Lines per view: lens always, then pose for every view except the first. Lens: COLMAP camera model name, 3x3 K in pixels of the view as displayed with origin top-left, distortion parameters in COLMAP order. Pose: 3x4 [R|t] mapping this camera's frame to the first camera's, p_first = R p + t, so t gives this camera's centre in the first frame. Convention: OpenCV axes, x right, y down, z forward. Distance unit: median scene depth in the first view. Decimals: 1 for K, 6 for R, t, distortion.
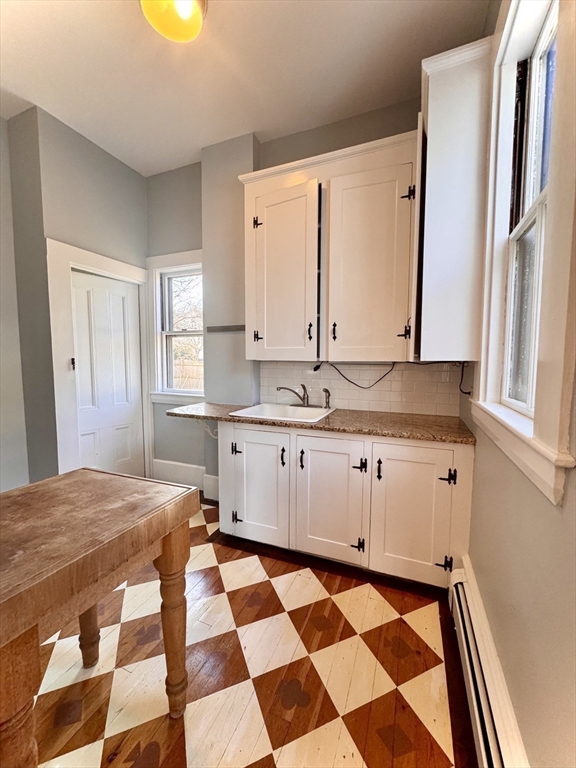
lens RADIAL K [[306.2, 0, 287.7], [0, 306.2, 383.9], [0, 0, 1]] dist [-0.004538, 0.000131]
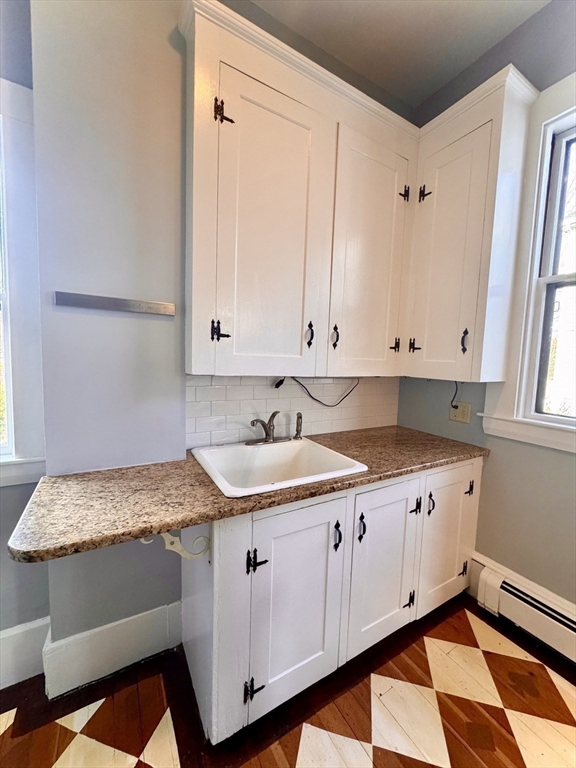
lens RADIAL K [[306.2, 0, 287.7], [0, 306.2, 383.9], [0, 0, 1]] dist [-0.004538, 0.000131]
pose [[0.606960, -0.052469, 0.792998, -0.541925], [0.028152, 0.998611, 0.044526, -0.099892], [-0.794234, -0.004701, 0.607594, 0.687170]]
